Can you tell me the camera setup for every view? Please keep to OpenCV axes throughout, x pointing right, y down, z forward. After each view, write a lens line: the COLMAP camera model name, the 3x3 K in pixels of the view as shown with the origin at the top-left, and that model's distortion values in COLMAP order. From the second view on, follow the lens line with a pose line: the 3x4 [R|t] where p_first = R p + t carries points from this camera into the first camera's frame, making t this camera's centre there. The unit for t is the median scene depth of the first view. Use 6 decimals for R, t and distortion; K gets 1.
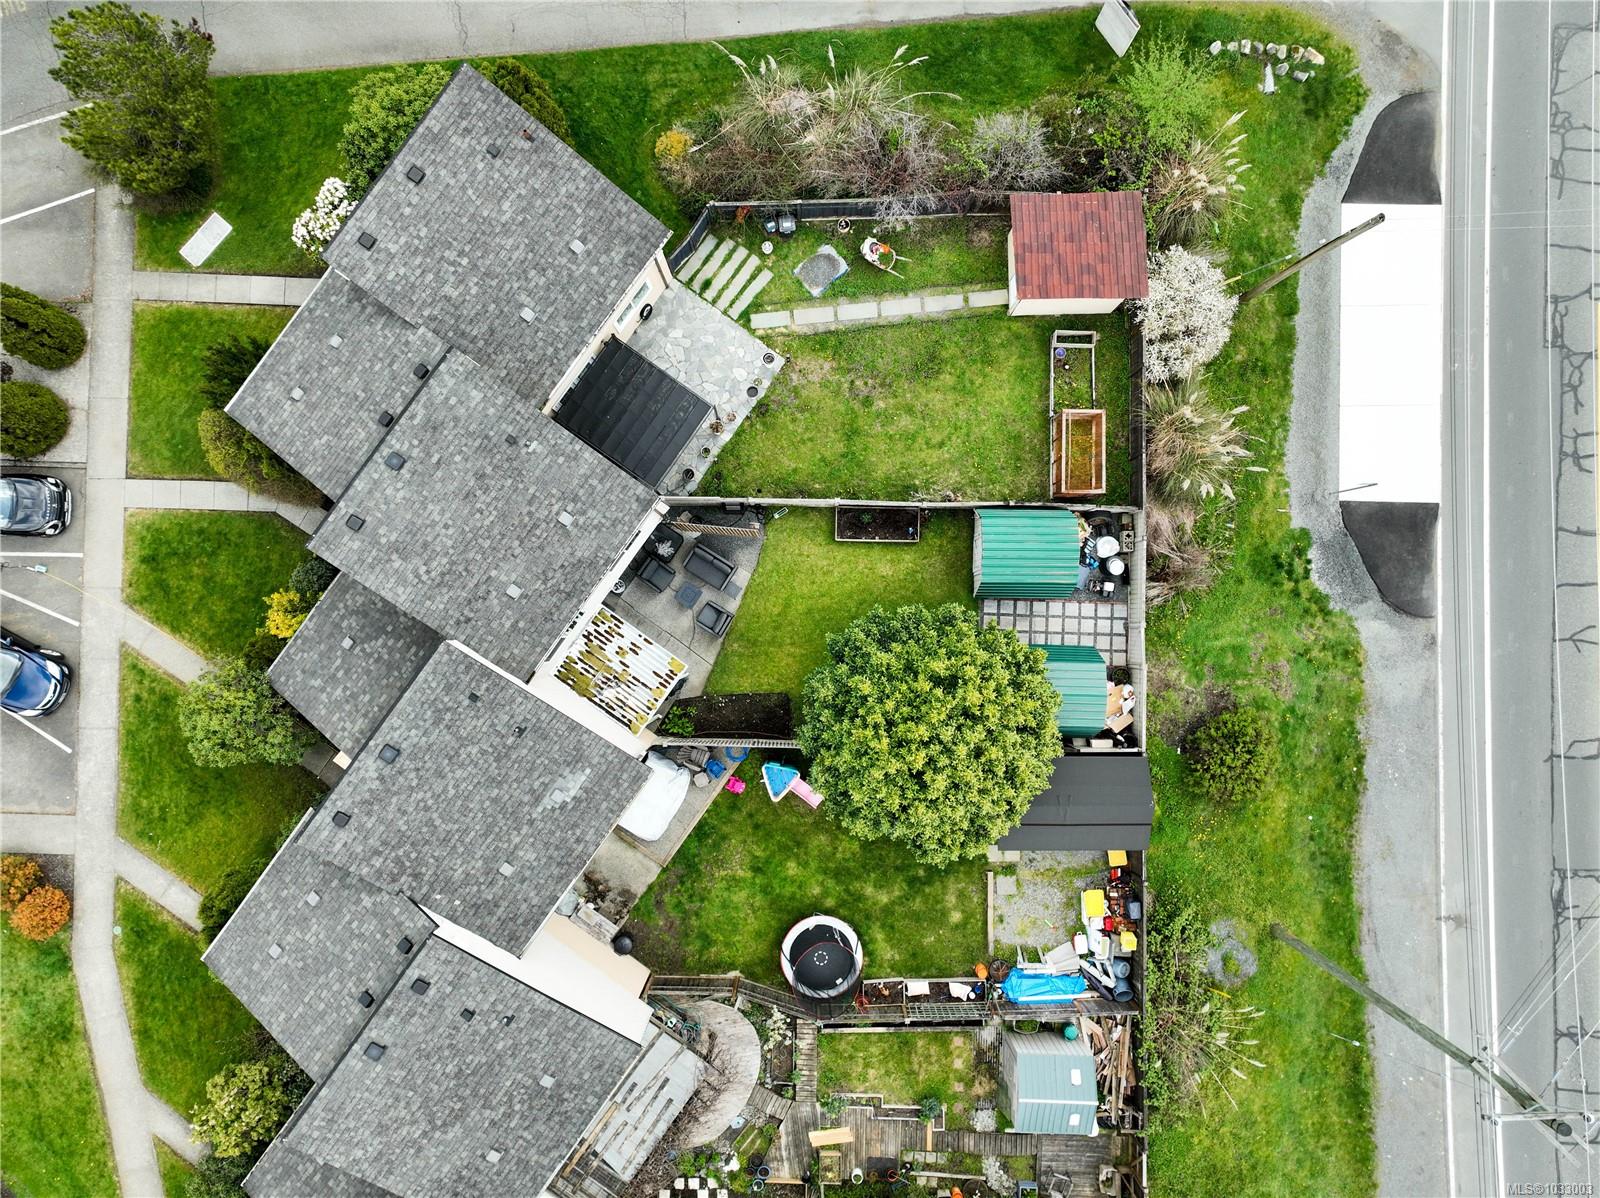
lens RADIAL K [[1117.0, 0, 798.0], [0, 1117.0, 598.2], [0, 0, 1]] dist [0.005742, 0.007055]
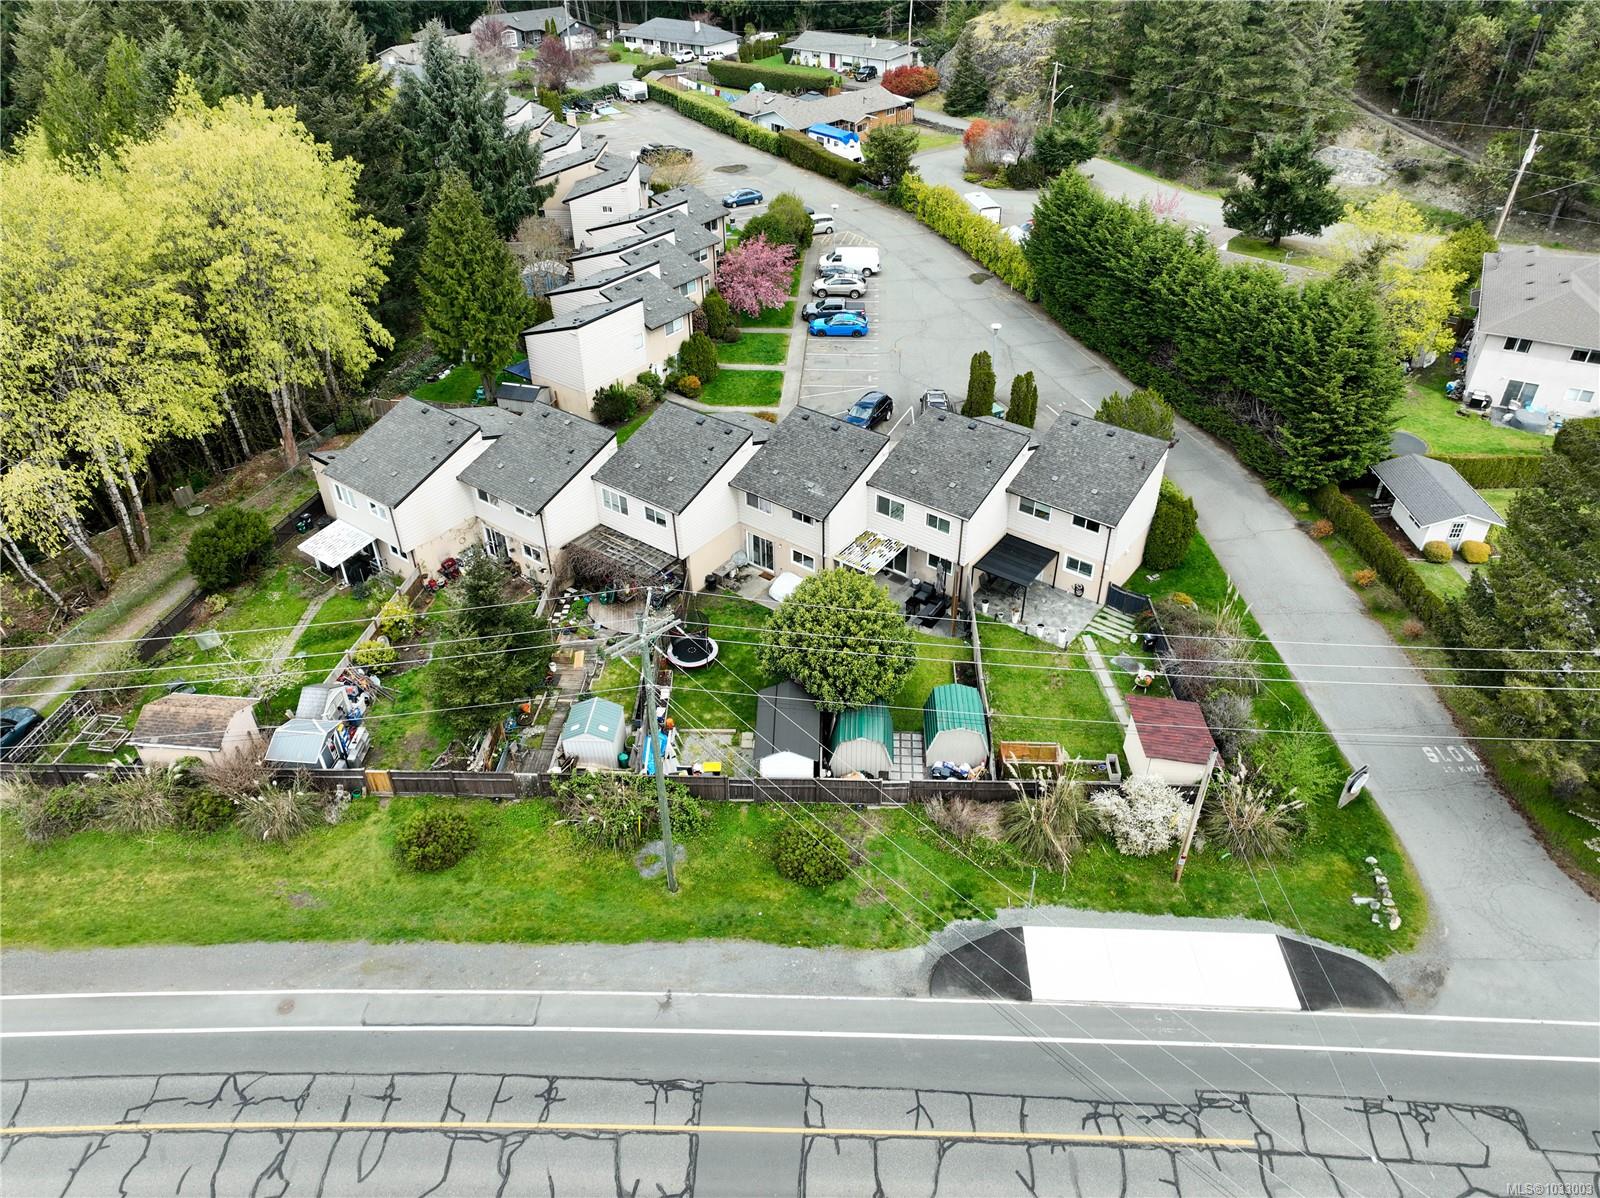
lens RADIAL K [[1117.0, 0, 802.5], [0, 1117.0, 600.2], [0, 0, 1]] dist [0.005742, 0.007055]
pose [[-0.023785, 0.591703, -0.805805, 1.252886], [-0.999221, 0.011319, 0.037805, 0.100199], [0.031490, 0.806077, 0.590973, -0.003237]]
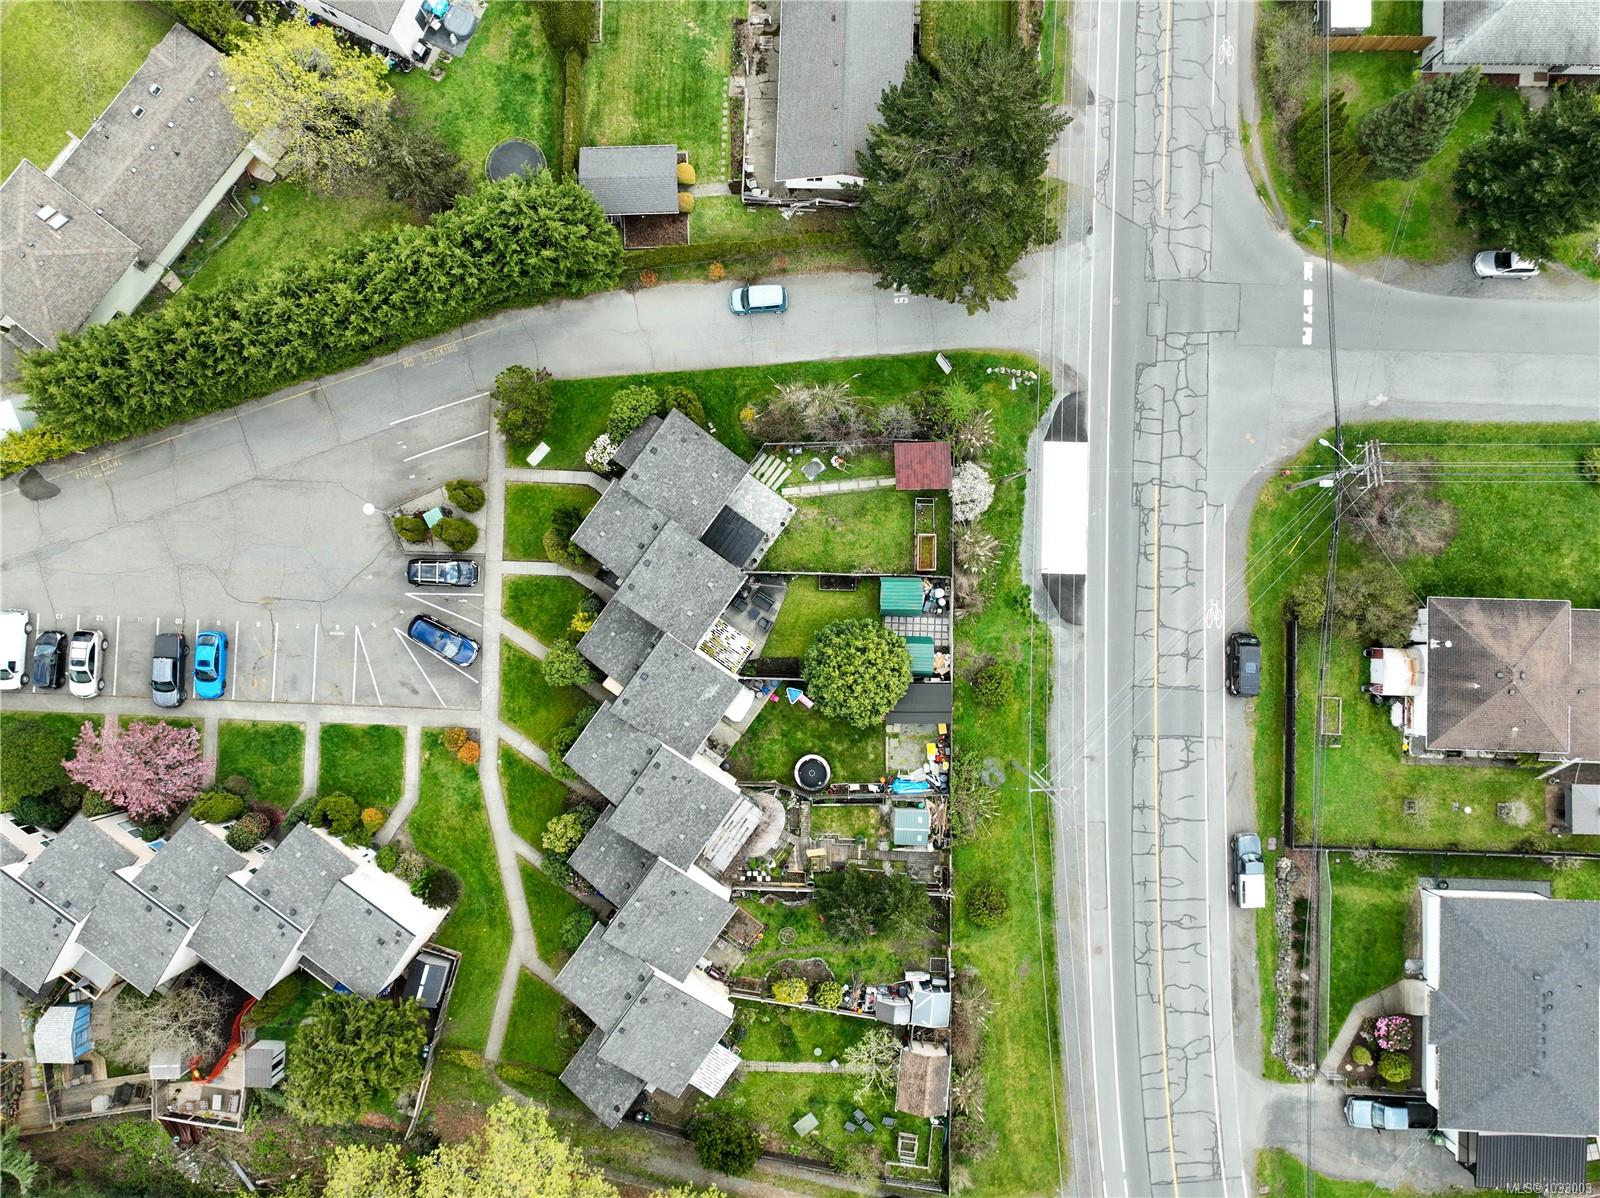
lens RADIAL K [[1117.0, 0, 800.6], [0, 1117.0, 598.9], [0, 0, 1]] dist [0.005742, 0.007055]
pose [[0.999984, 0.003645, 0.004256, -0.013252], [-0.003634, 0.999990, -0.002744, -0.027153], [-0.004266, 0.002729, 0.999987, -1.260717]]
